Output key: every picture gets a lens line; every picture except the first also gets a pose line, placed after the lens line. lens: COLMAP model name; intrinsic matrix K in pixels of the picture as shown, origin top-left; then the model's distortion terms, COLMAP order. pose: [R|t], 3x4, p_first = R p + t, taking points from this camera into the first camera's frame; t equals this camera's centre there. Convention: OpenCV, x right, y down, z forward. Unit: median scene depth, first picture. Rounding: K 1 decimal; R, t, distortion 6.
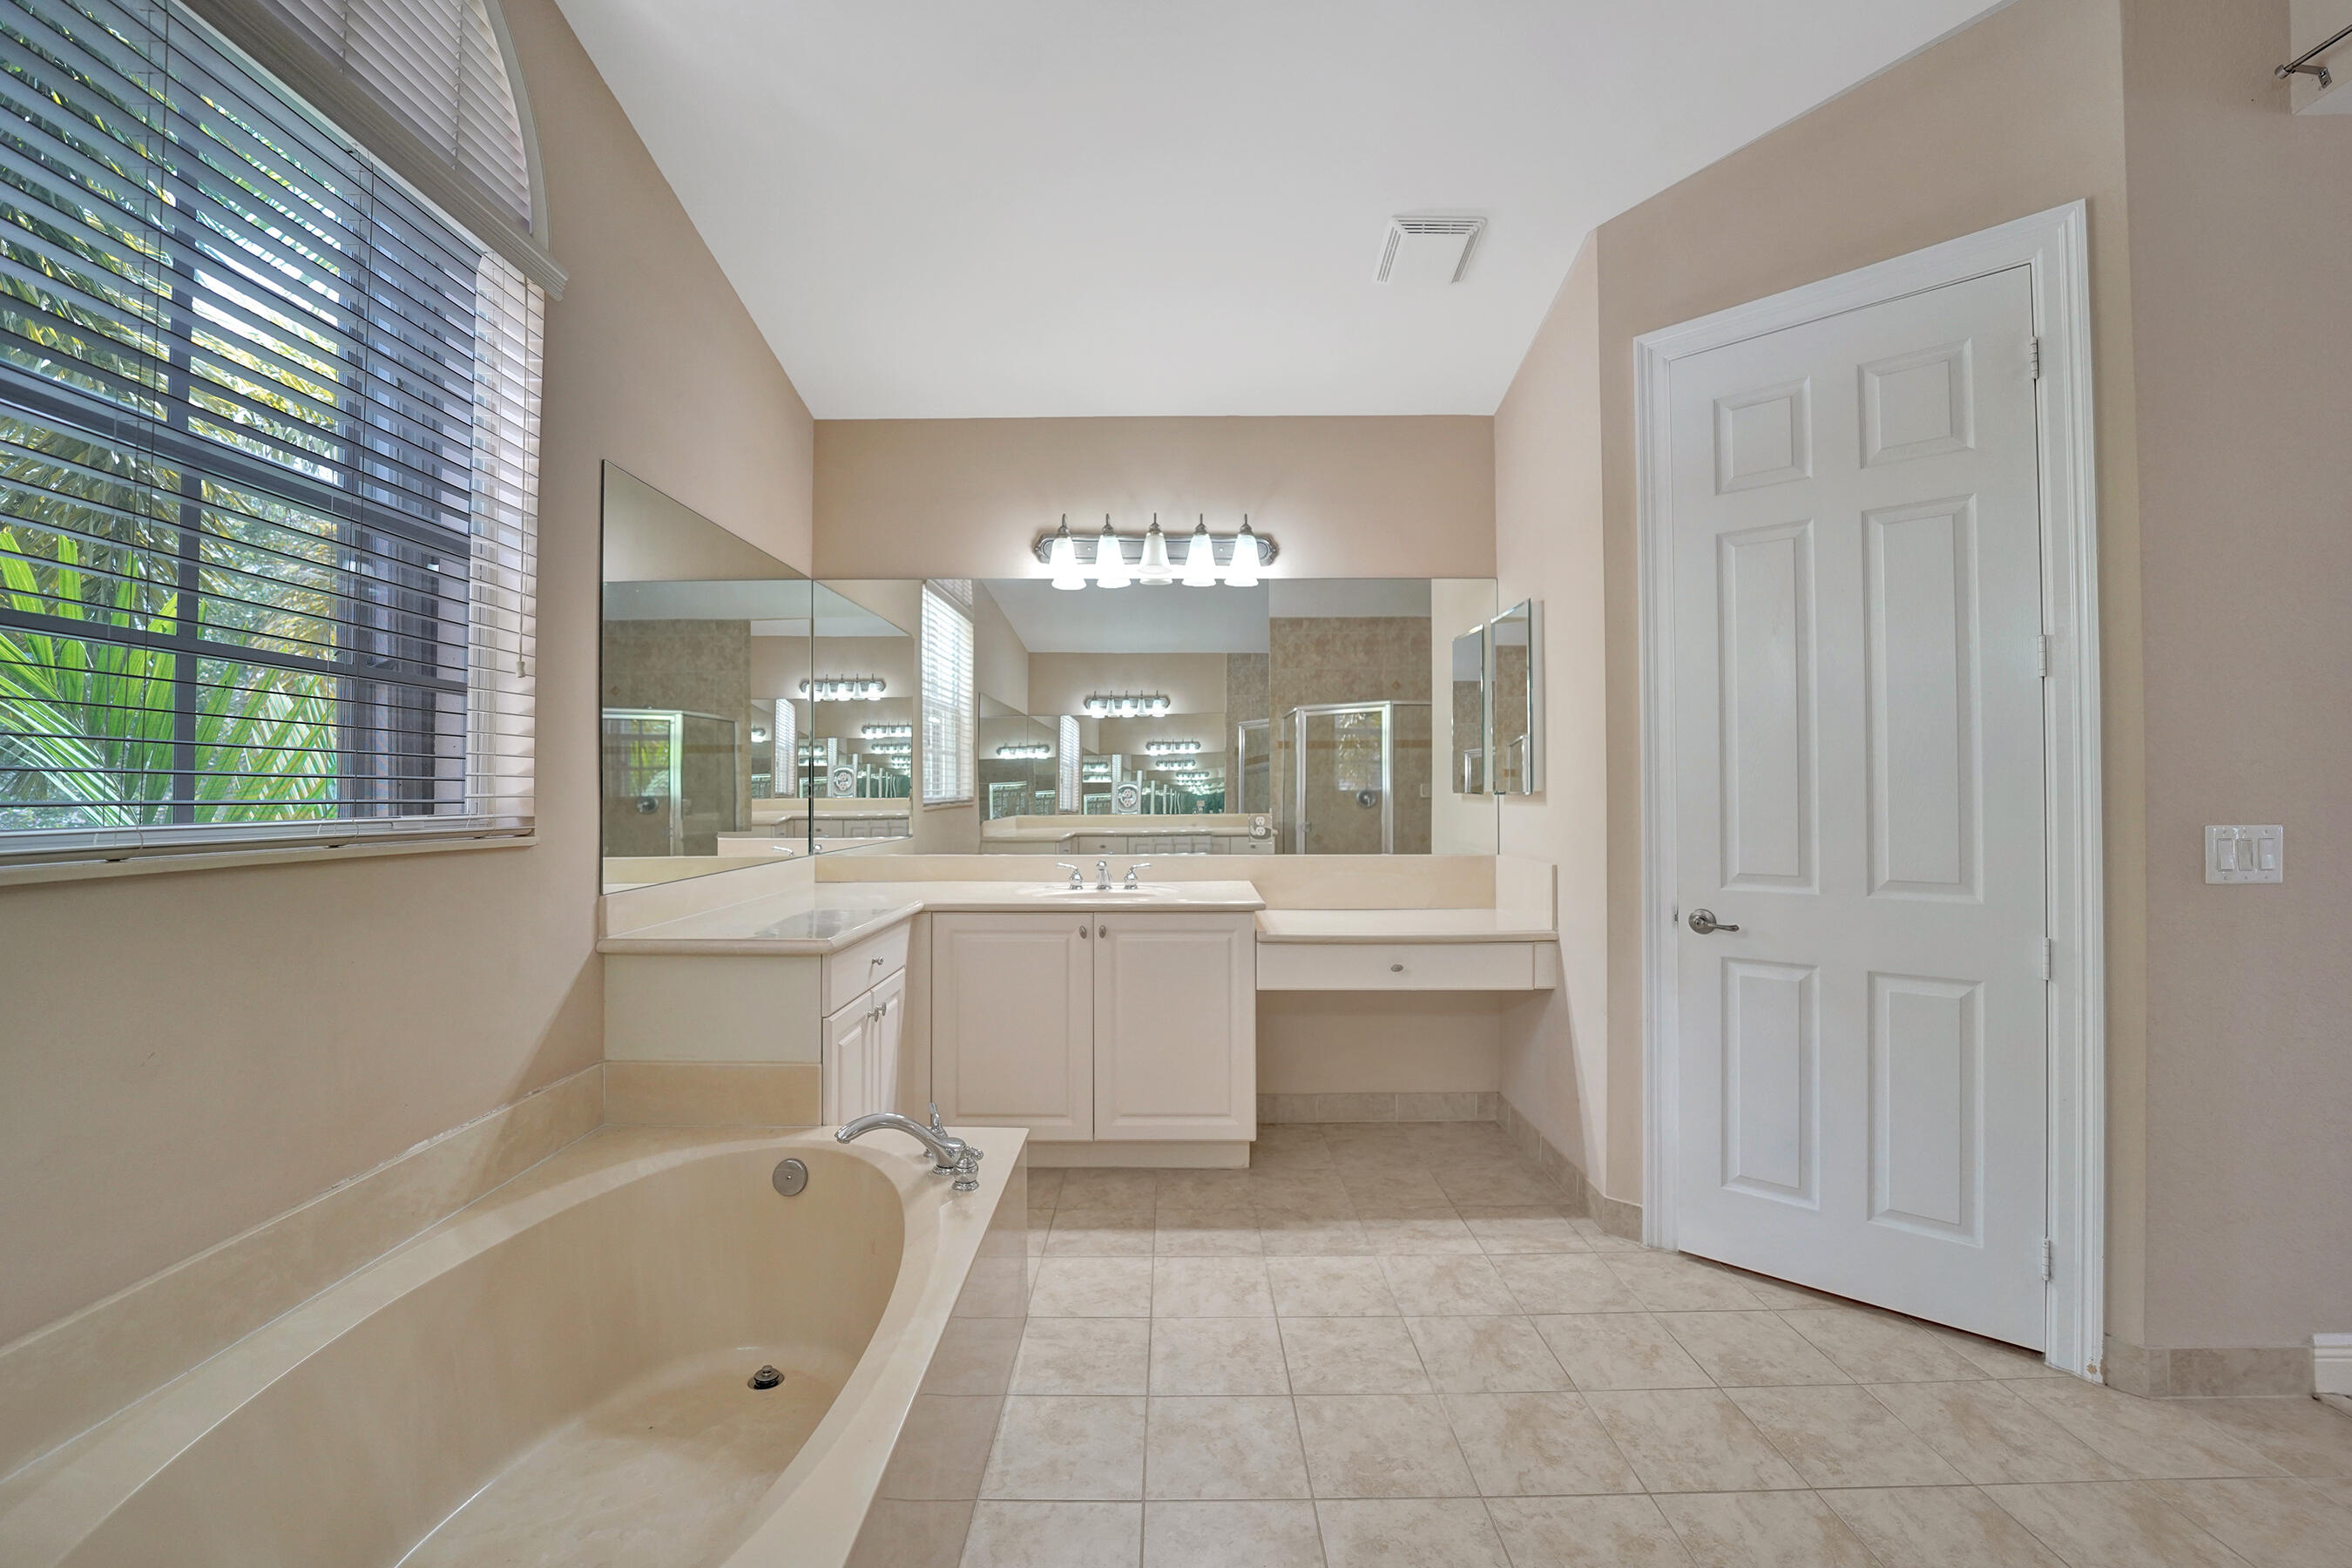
lens RADIAL K [[962.5, 0, 1173.1], [0, 962.5, 779.2], [0, 0, 1]] dist [-0.030955, 0.003695]
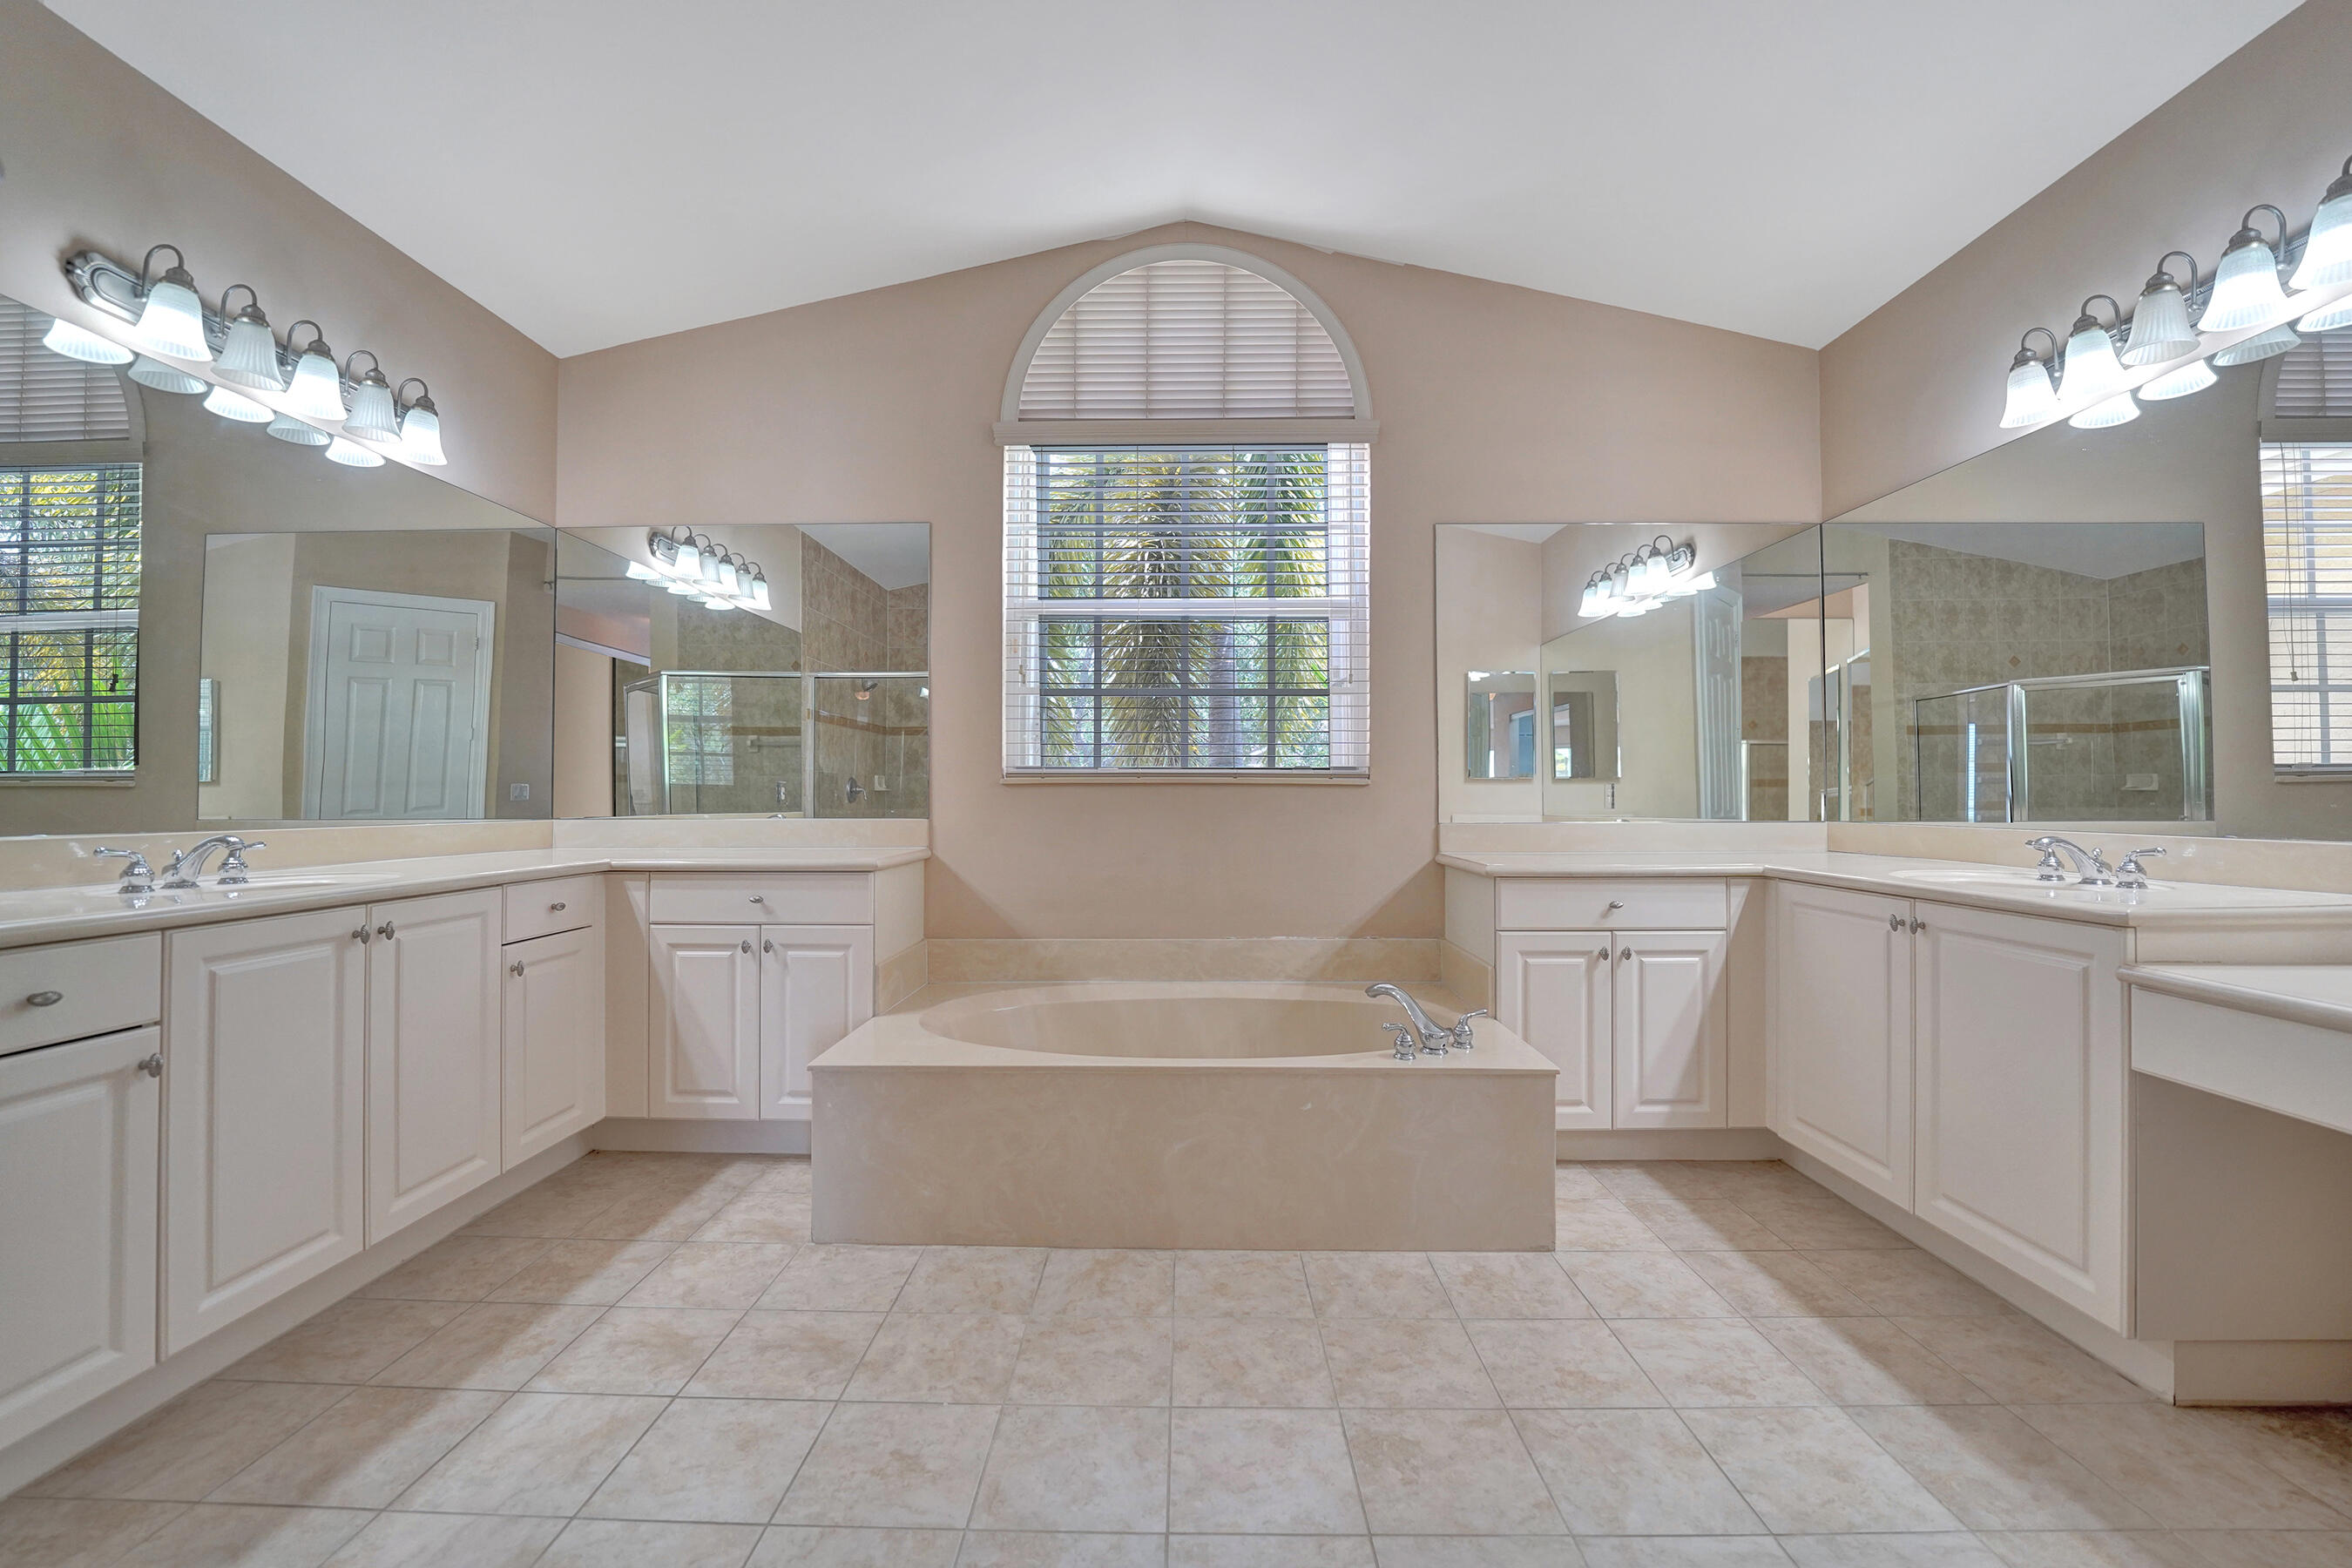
lens RADIAL K [[962.5, 0, 1173.1], [0, 962.5, 779.2], [0, 0, 1]] dist [-0.030955, 0.003695]
pose [[-0.018035, -0.015519, -0.999717, 0.763299], [0.012682, 0.999796, -0.015749, 0.062754], [0.999757, -0.012963, -0.017835, 0.545489]]
